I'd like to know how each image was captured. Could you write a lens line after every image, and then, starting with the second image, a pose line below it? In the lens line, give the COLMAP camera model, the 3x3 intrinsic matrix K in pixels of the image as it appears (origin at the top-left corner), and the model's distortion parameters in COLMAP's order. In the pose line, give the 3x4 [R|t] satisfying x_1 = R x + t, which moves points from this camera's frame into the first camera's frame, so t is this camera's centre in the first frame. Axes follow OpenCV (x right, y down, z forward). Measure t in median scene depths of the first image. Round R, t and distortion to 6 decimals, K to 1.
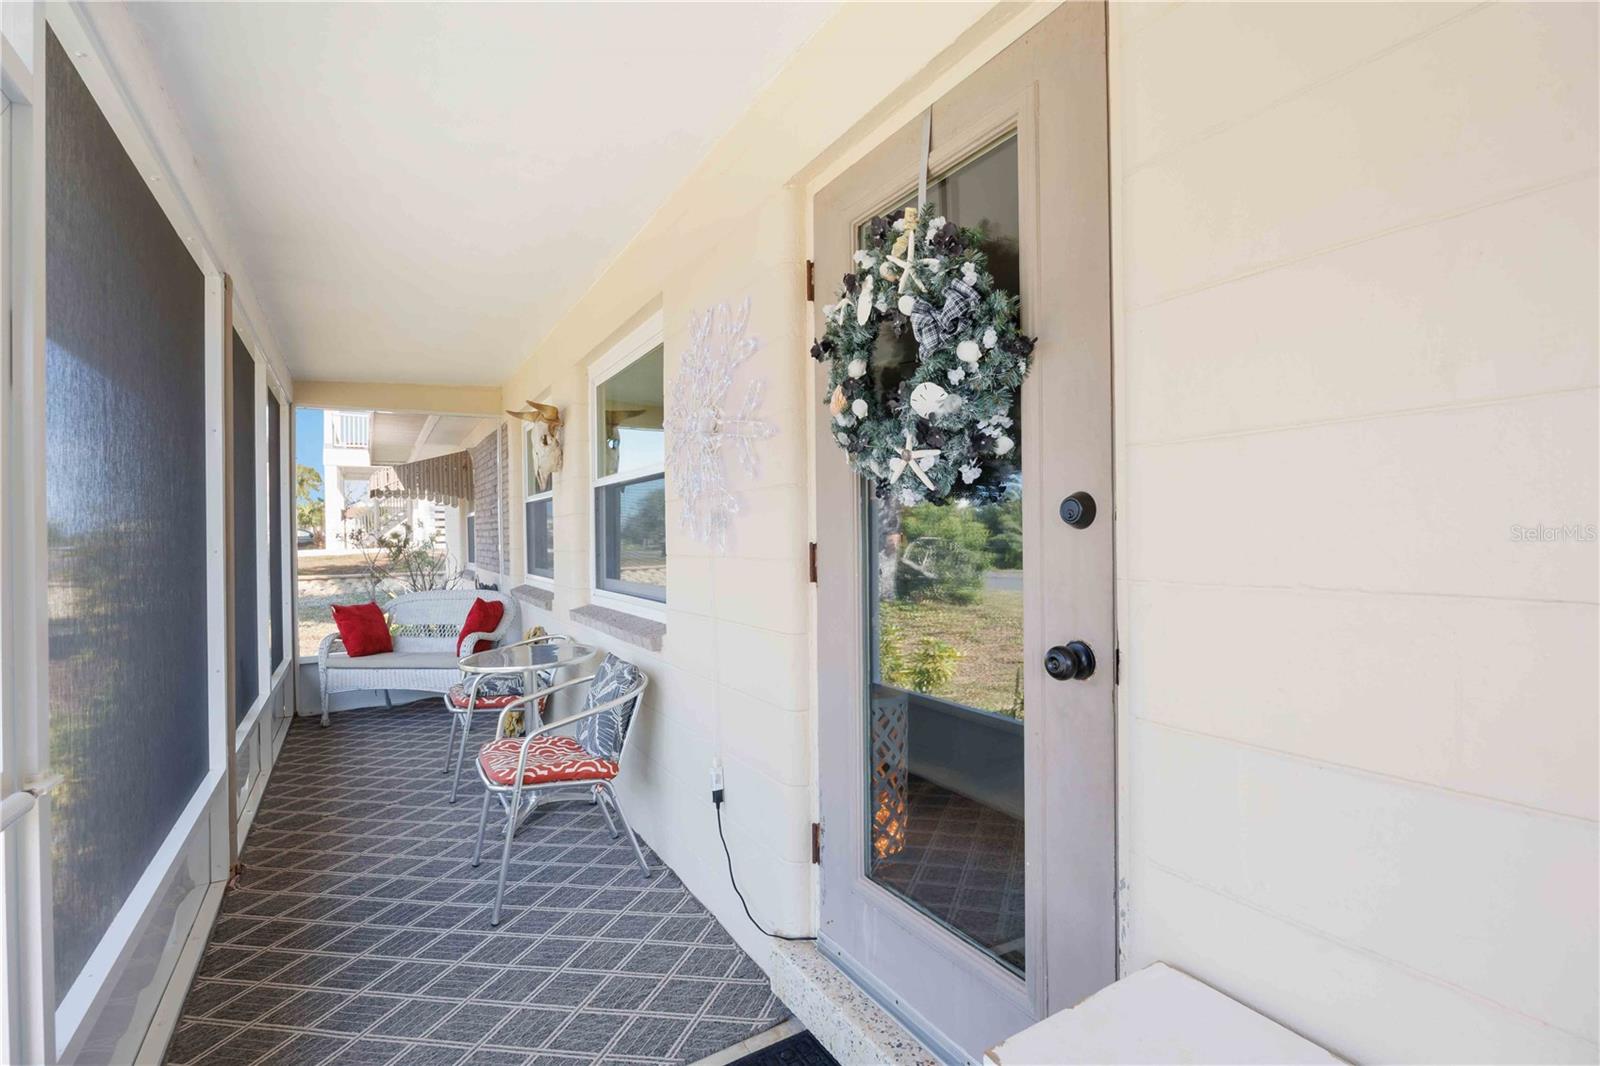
lens RADIAL K [[712.6, 0, 776.6], [0, 712.6, 533.1], [0, 0, 1]] dist [-0.001127, -0.000134]
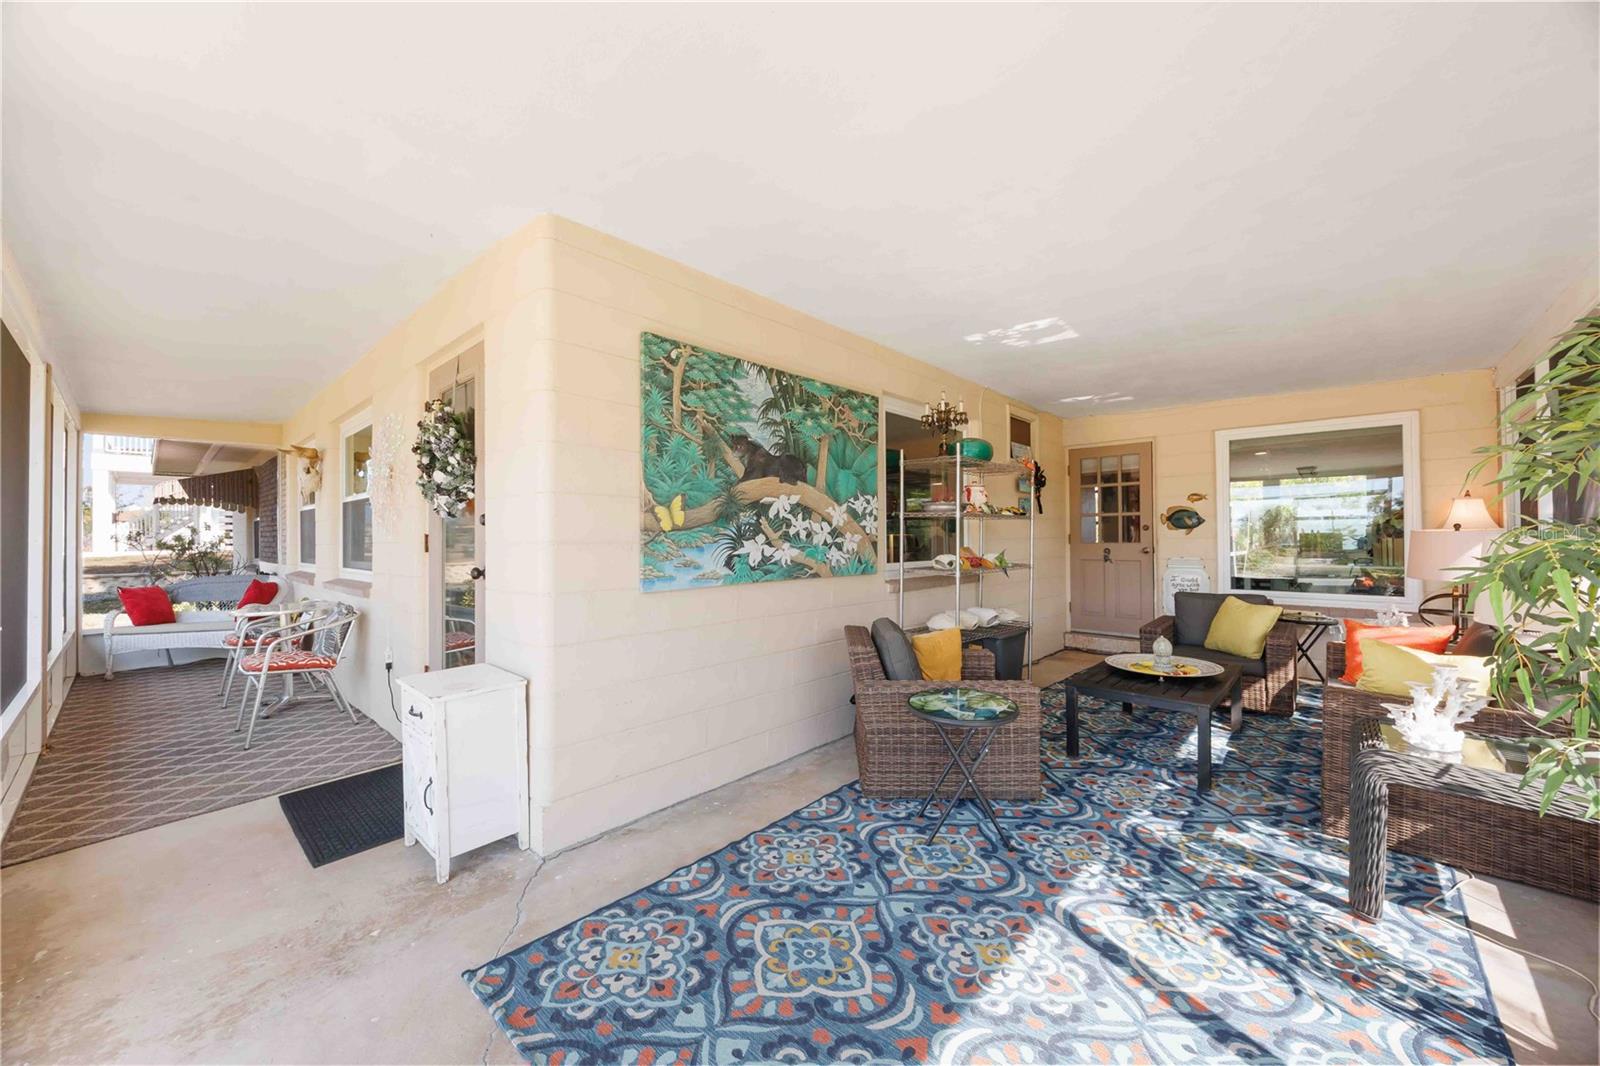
lens RADIAL K [[607.3, 0, 801.3], [0, 607.3, 528.5], [0, 0, 1]] dist [-0.000010, 0.000143]
pose [[0.953355, 0.006043, 0.301791, 0.241188], [-0.000852, 0.999850, -0.017326, 0.011660], [-0.301850, 0.016261, 0.953217, -0.454592]]
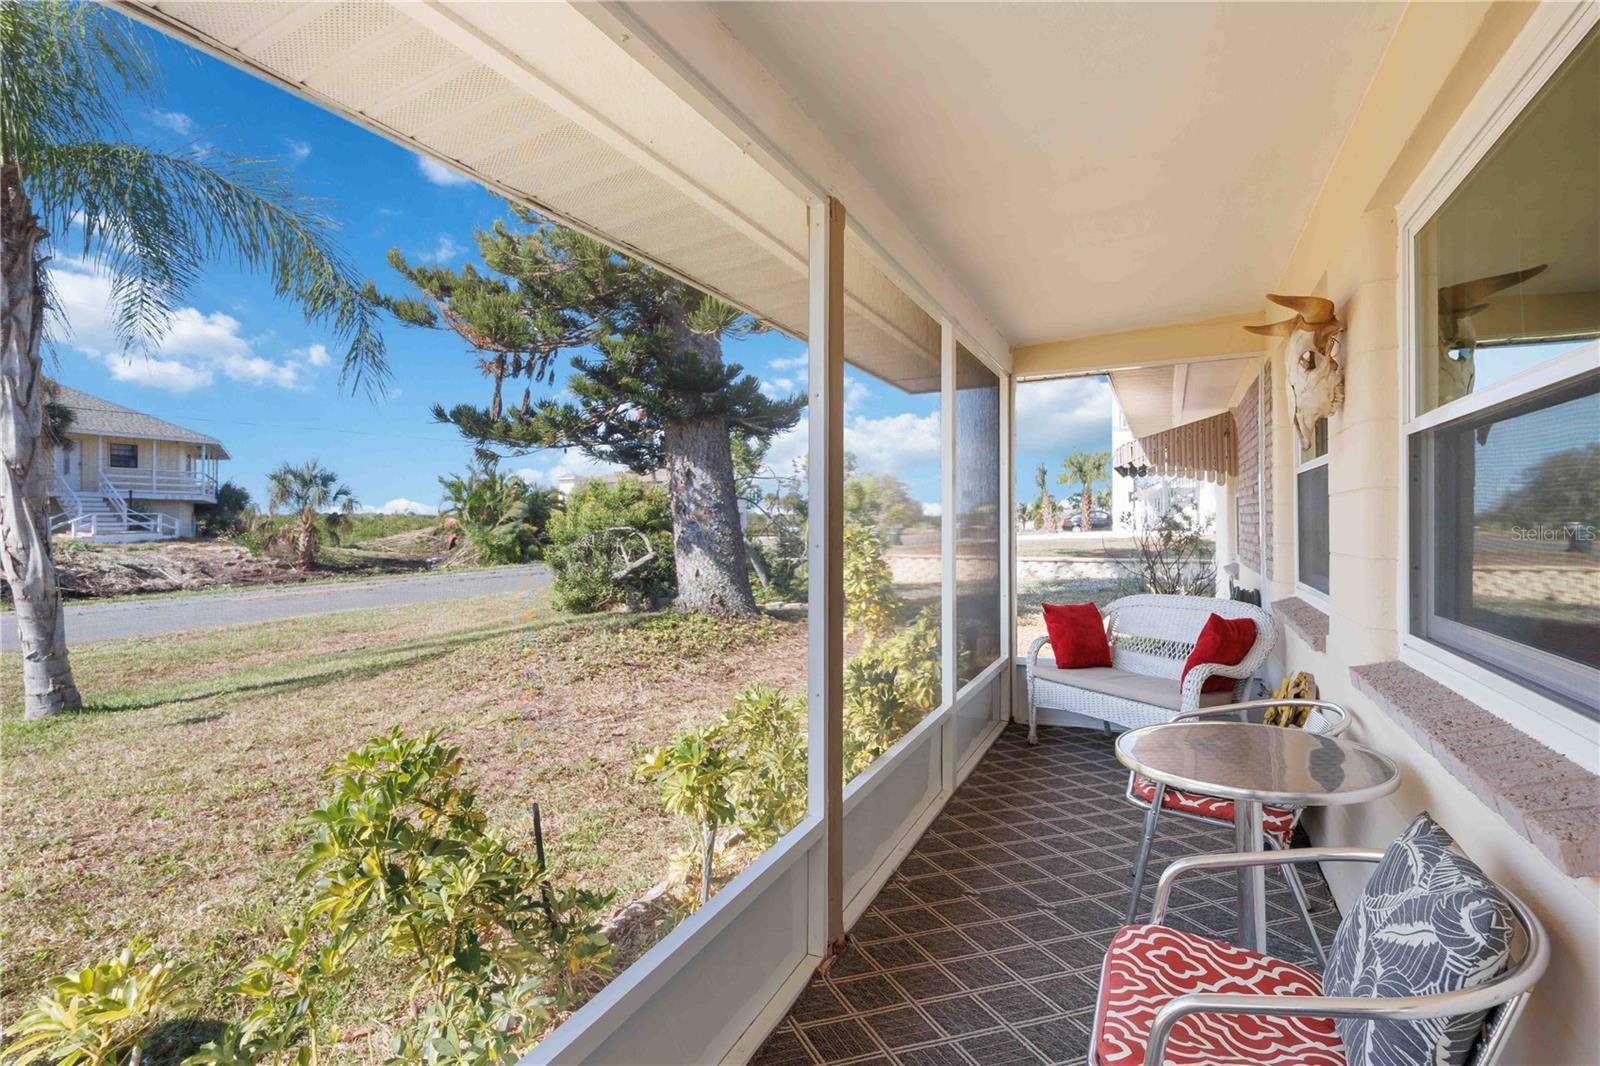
lens RADIAL K [[727.9, 0, 839.0], [0, 727.9, 520.3], [0, 0, 1]] dist [-0.014372, -0.001692]
pose [[0.578619, 0.008790, -0.815551, -0.057267], [-0.001918, 0.999954, 0.009417, -0.005826], [0.815596, -0.003885, 0.578609, 0.300002]]
